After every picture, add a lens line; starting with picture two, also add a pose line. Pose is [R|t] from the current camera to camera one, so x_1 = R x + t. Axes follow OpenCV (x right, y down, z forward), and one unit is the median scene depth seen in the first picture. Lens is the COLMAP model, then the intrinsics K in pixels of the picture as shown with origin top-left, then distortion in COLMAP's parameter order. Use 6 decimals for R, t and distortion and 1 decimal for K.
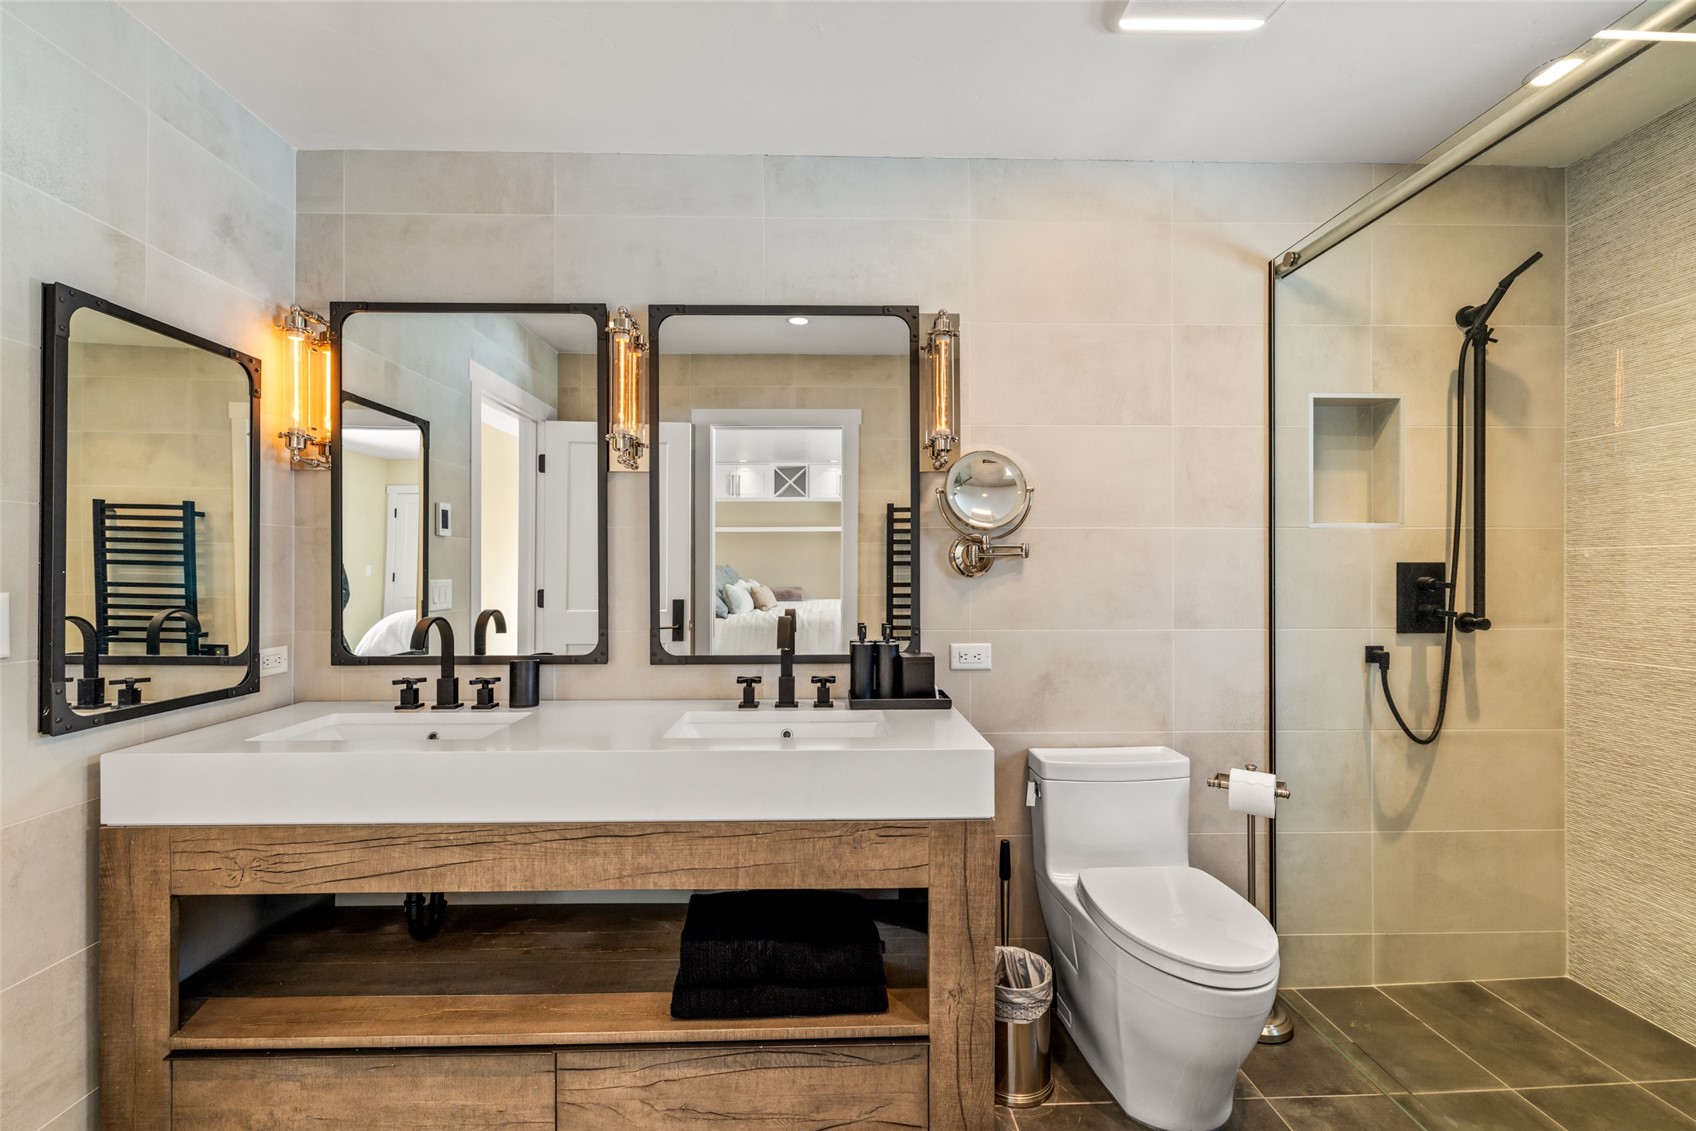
lens RADIAL K [[738.8, 0, 843.9], [0, 738.8, 566.0], [0, 0, 1]] dist [0.000747, -0.000121]
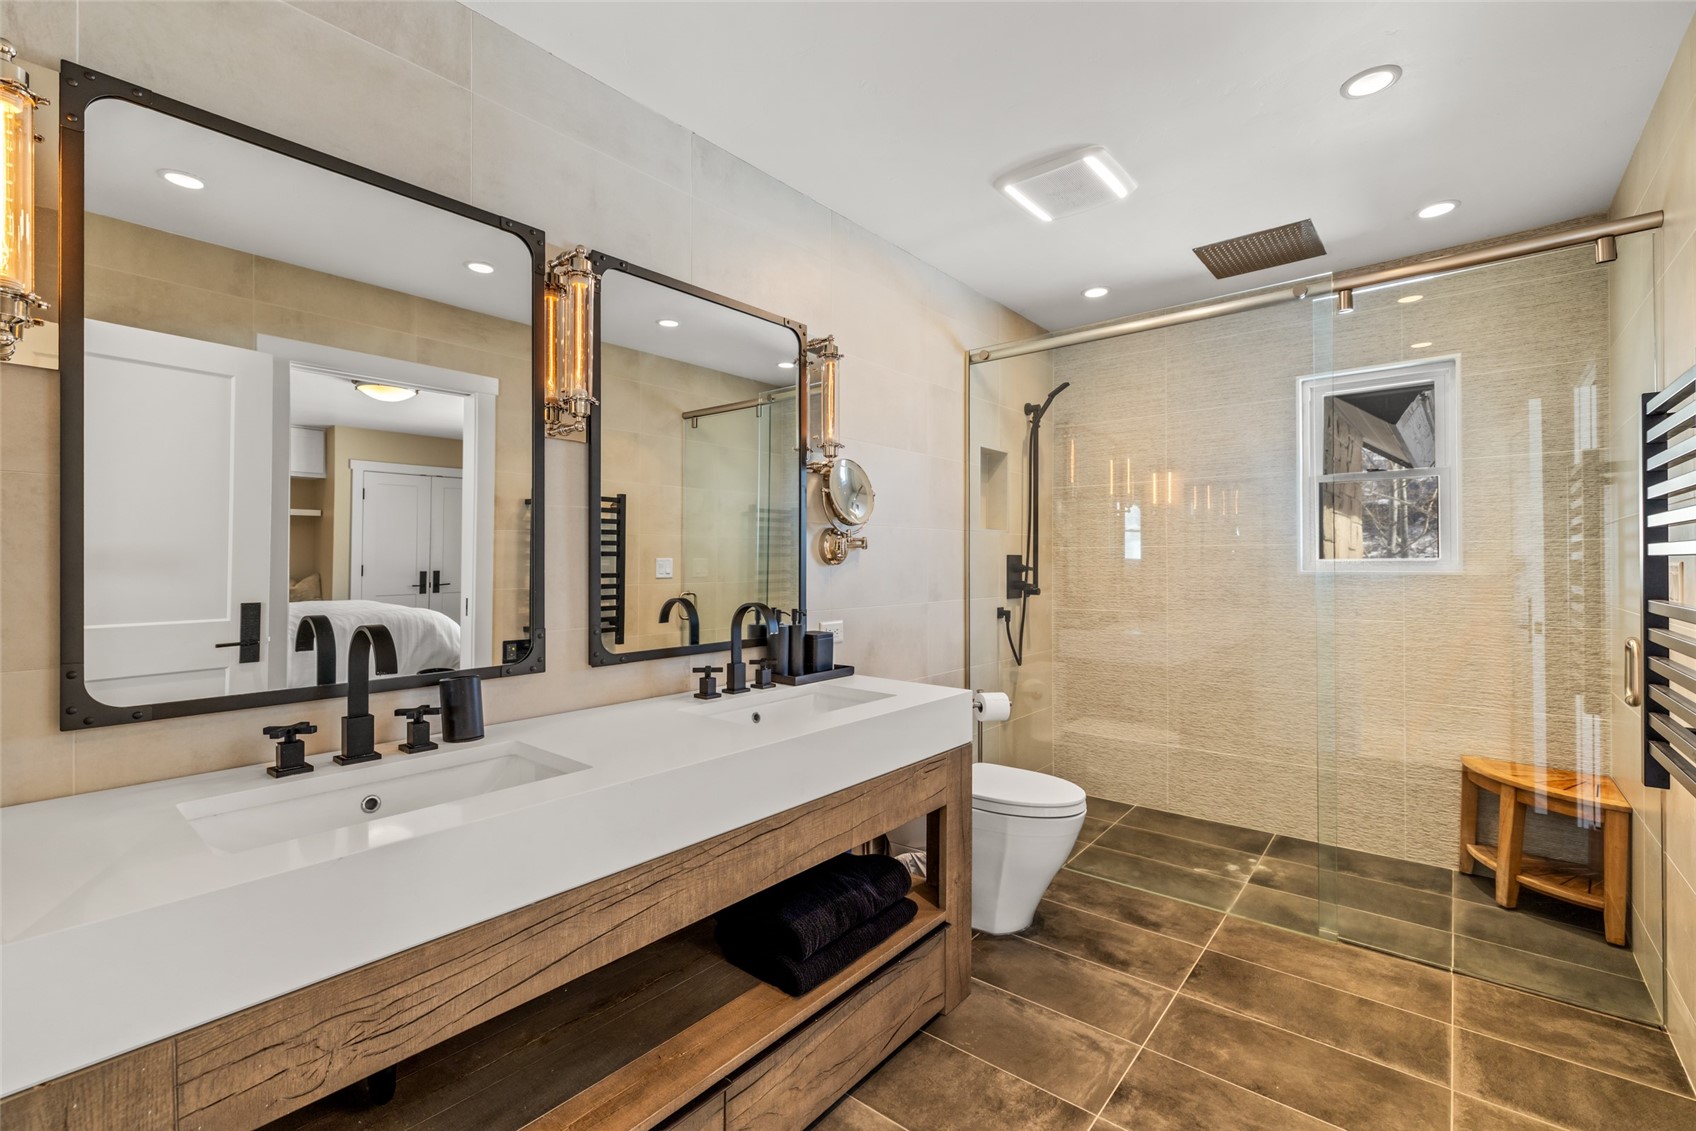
lens RADIAL K [[738.8, 0, 840.3], [0, 738.8, 557.3], [0, 0, 1]] dist [0.000747, -0.000121]
pose [[0.660226, 0.005178, 0.751050, -0.747063], [-0.003466, 0.999987, -0.003847, 0.008077], [-0.751059, -0.000063, 0.660235, 0.222288]]
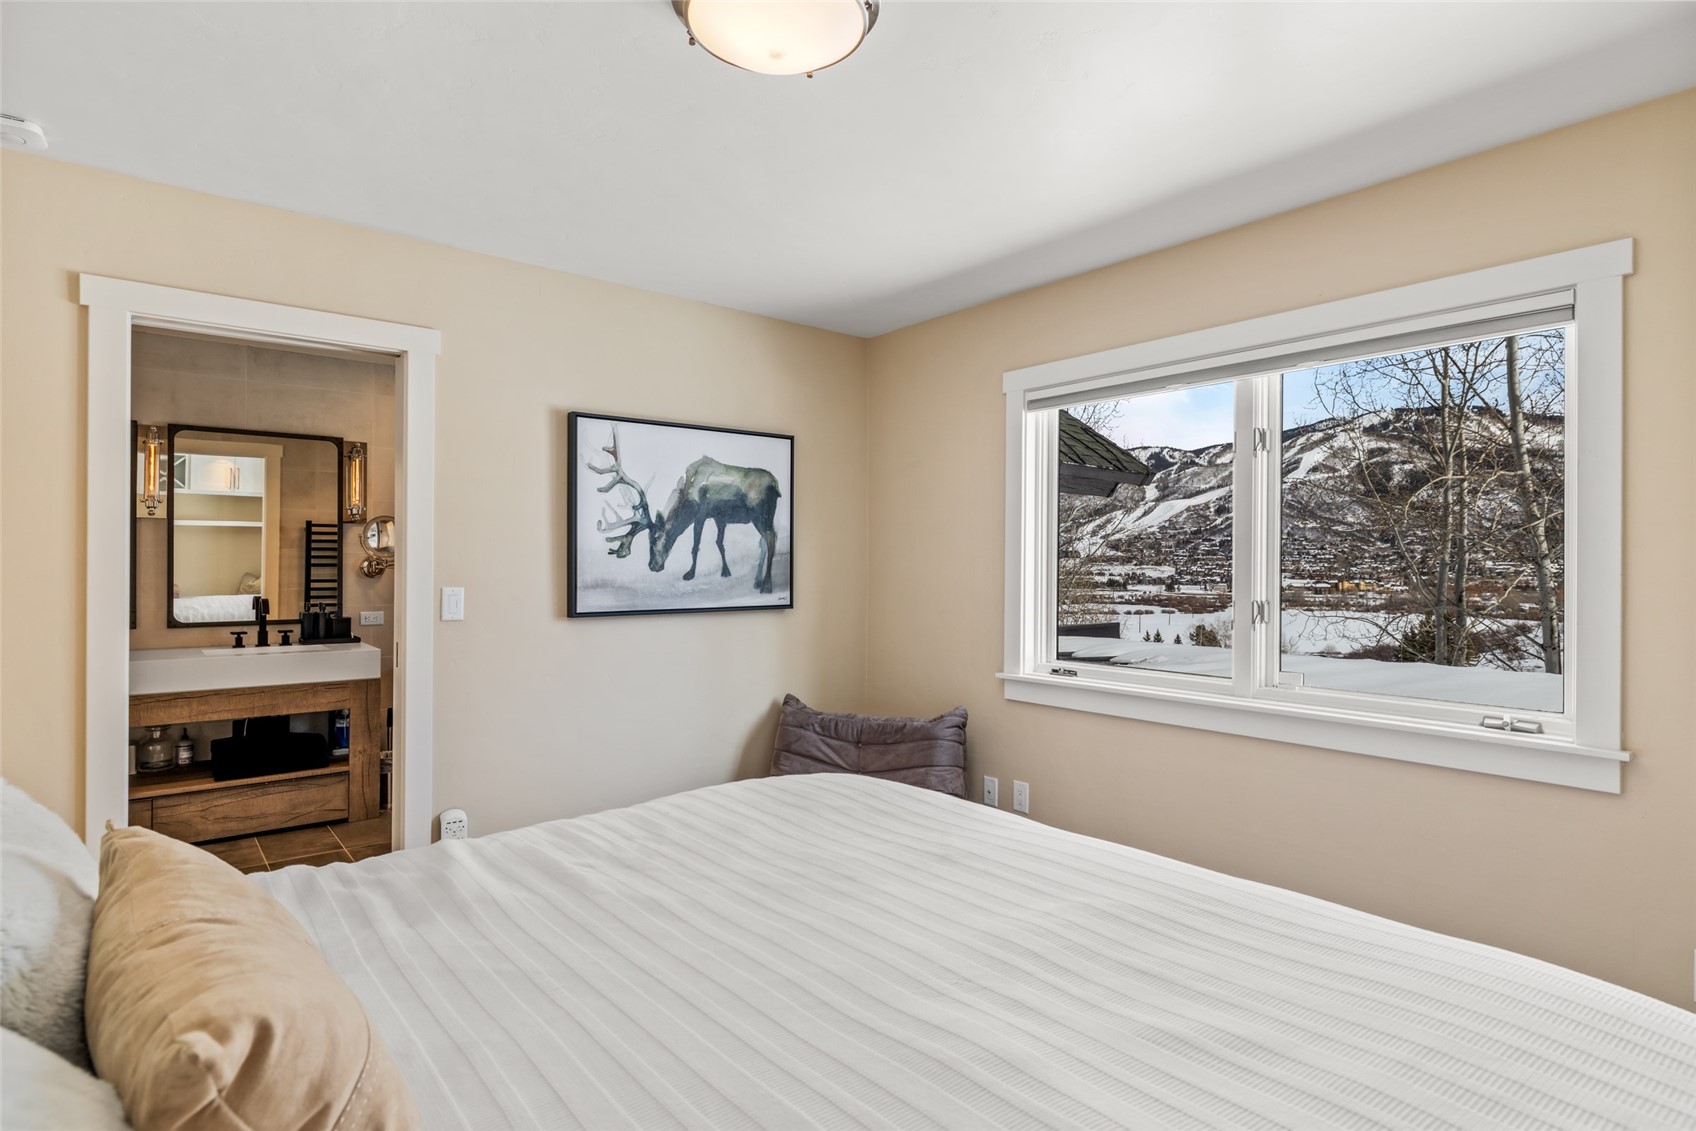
lens RADIAL K [[906.5, 0, 843.6], [0, 906.5, 562.6], [0, 0, 1]] dist [0.007807, 0.000653]
pose [[0.803573, 0.005847, 0.595178, -0.270444], [-0.011505, 0.999918, 0.005710, -0.055272], [-0.595095, -0.011436, 0.803574, -1.764284]]
